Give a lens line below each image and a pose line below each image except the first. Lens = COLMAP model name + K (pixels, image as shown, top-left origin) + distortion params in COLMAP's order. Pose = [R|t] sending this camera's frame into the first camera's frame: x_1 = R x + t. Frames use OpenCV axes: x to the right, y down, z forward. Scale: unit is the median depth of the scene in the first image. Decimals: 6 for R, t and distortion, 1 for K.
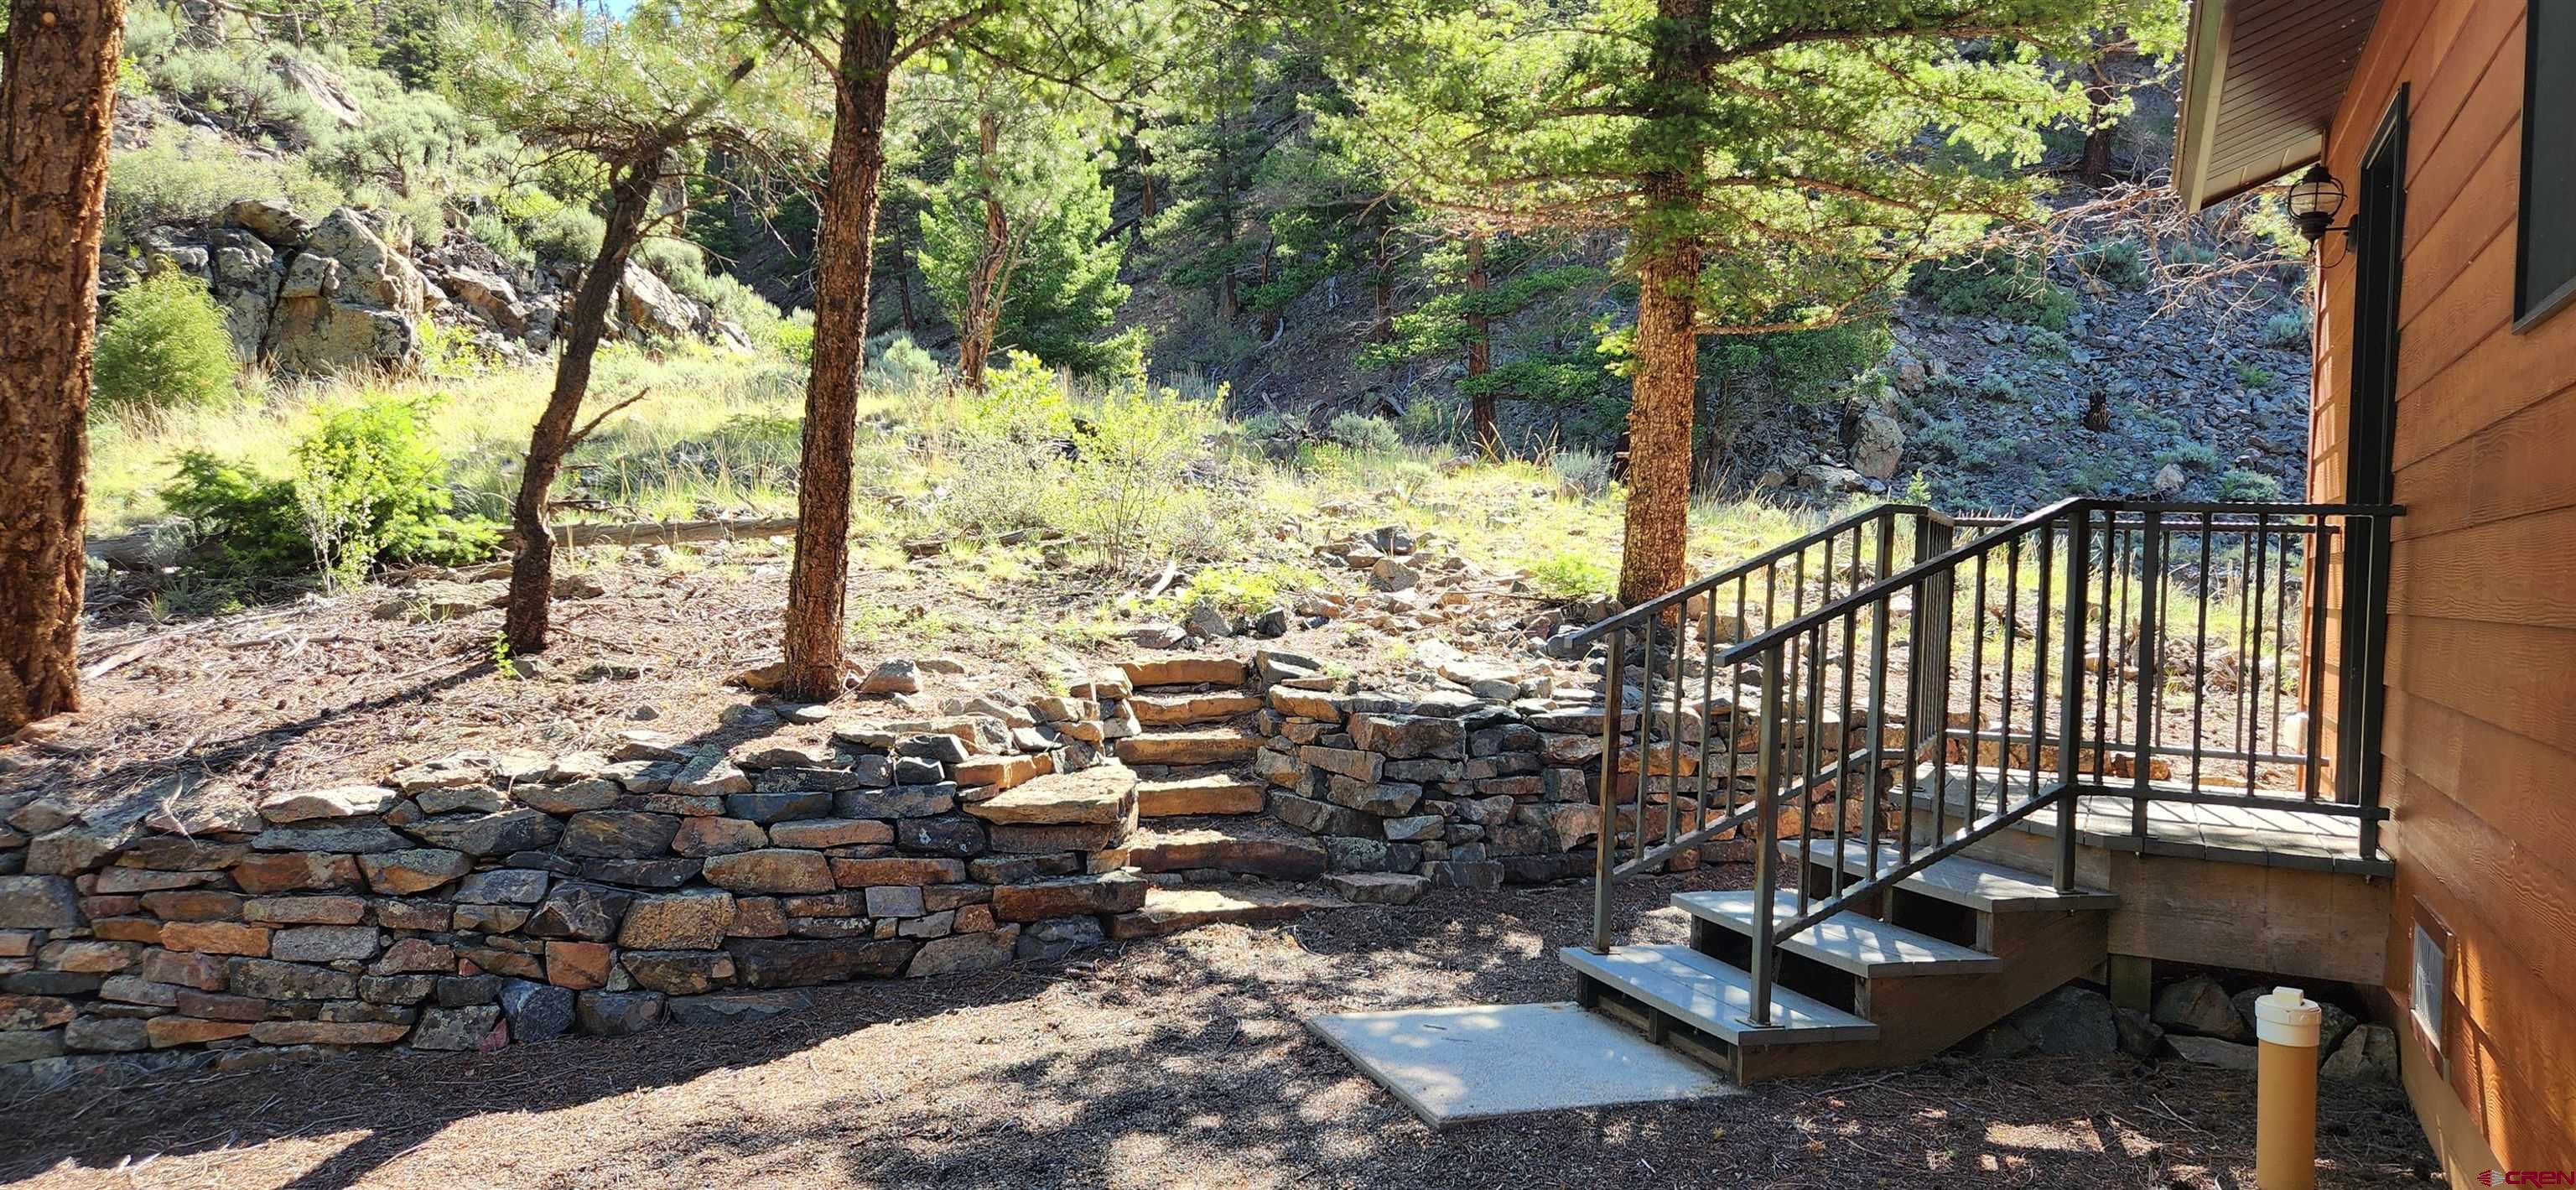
lens RADIAL K [[1702.7, 0, 1266.9], [0, 1702.7, 595.6], [0, 0, 1]] dist [0.075110, -0.085885]
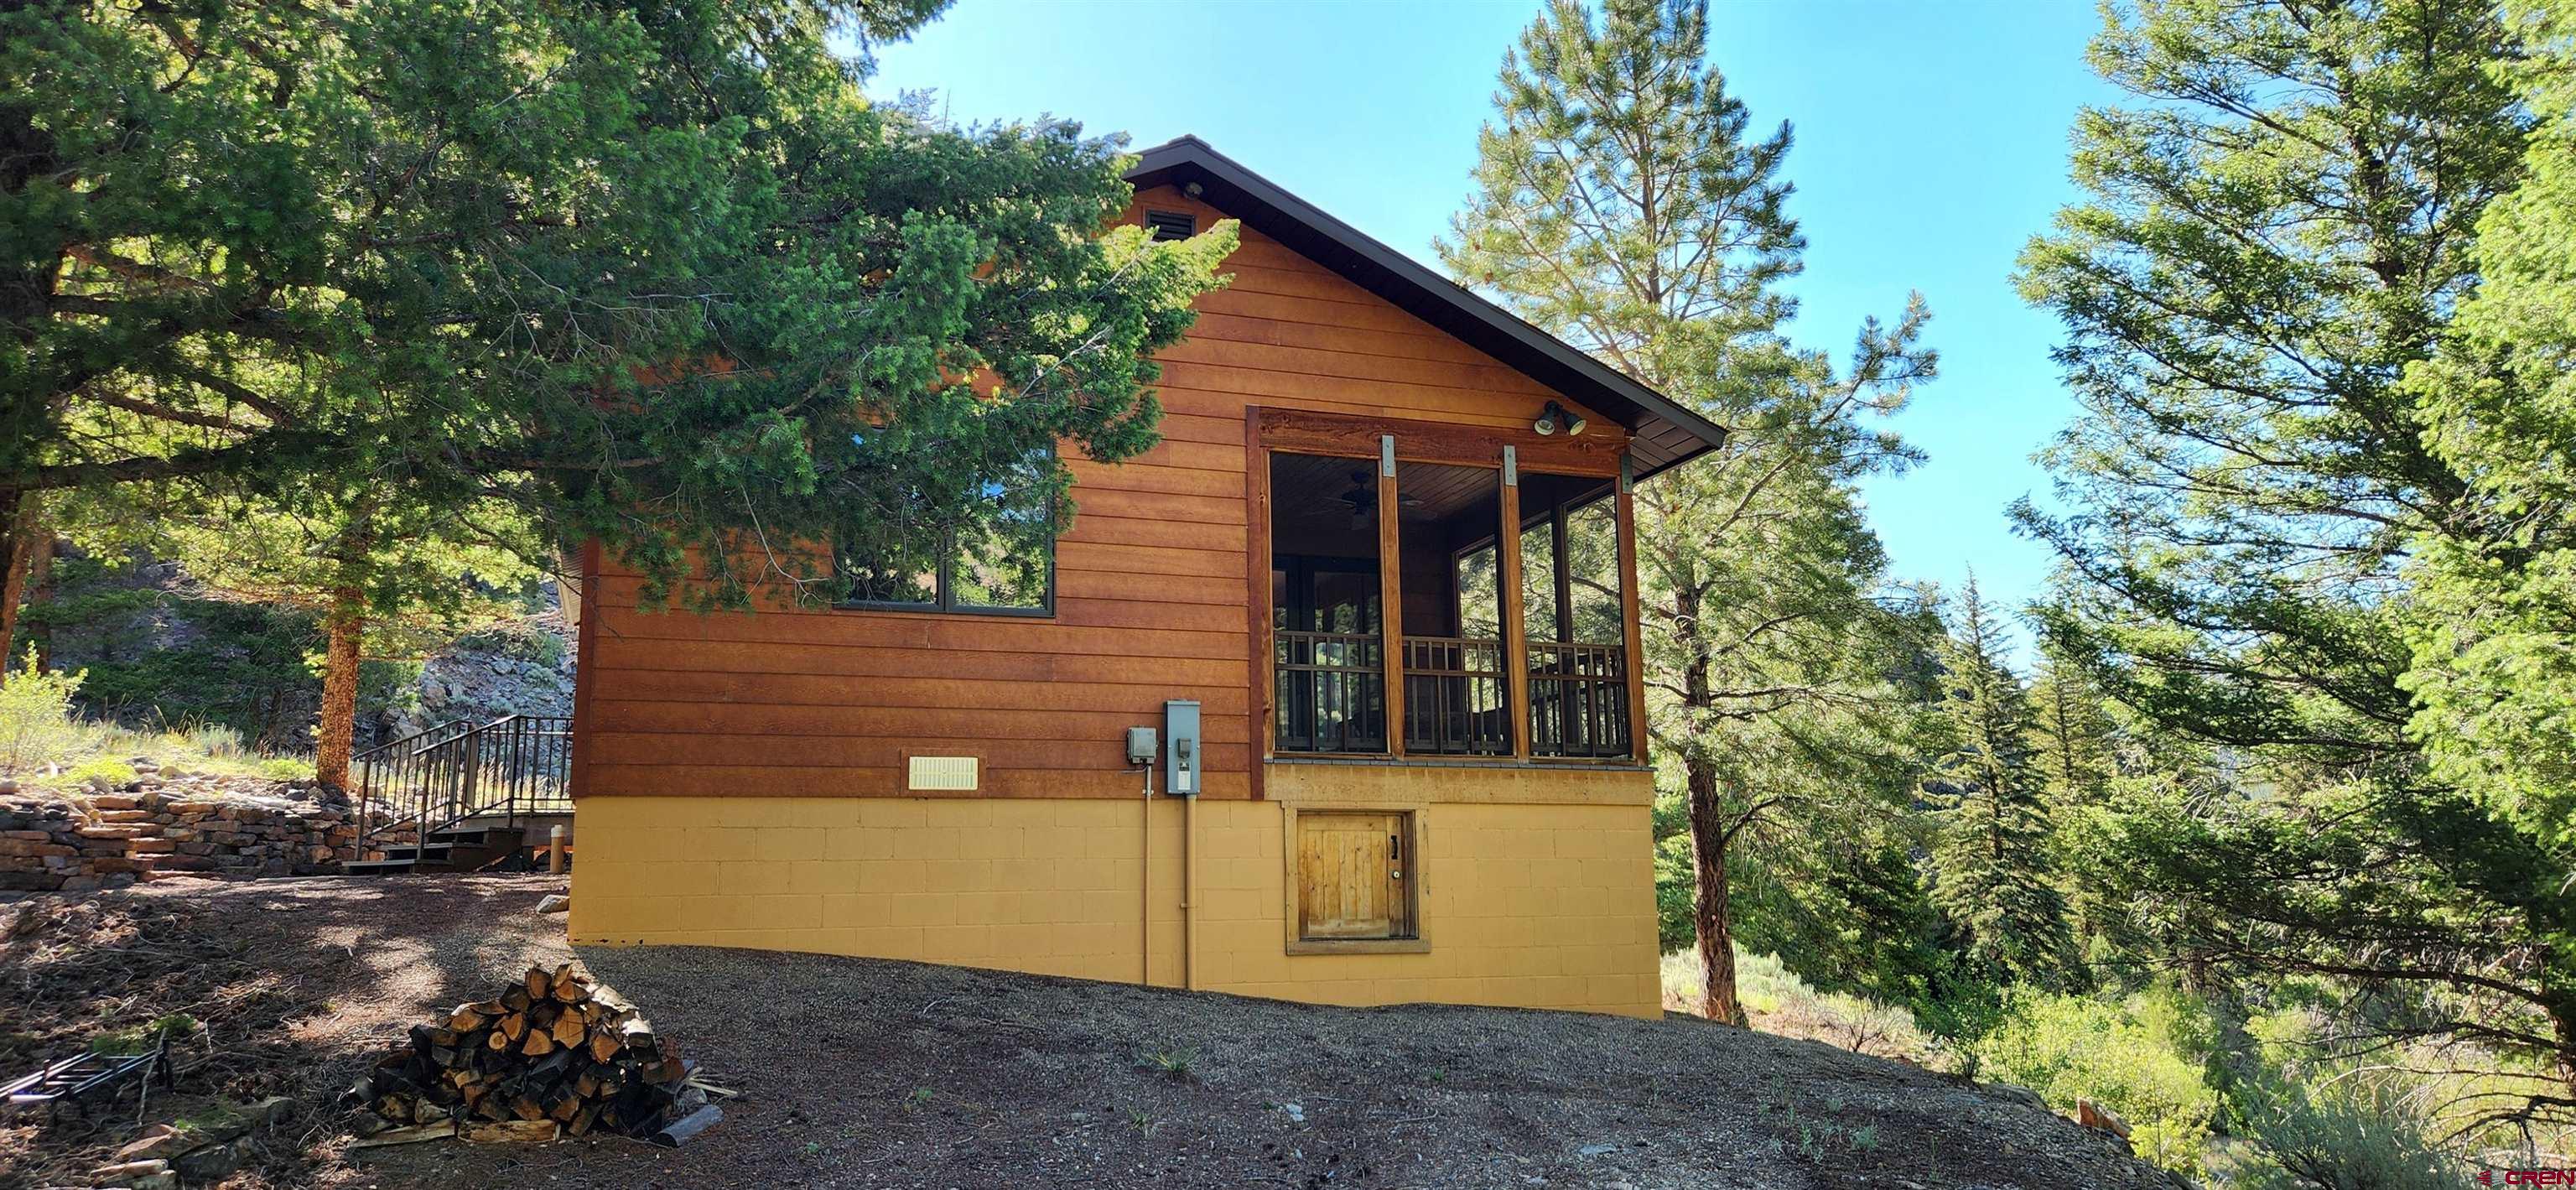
lens RADIAL K [[1702.7, 0, 1266.9], [0, 1702.7, 595.6], [0, 0, 1]] dist [0.075110, -0.085885]
pose [[0.686186, 0.089809, 0.721861, -0.556469], [0.049929, 0.984194, -0.169908, 0.200956], [-0.725711, 0.152630, 0.670856, -1.342623]]
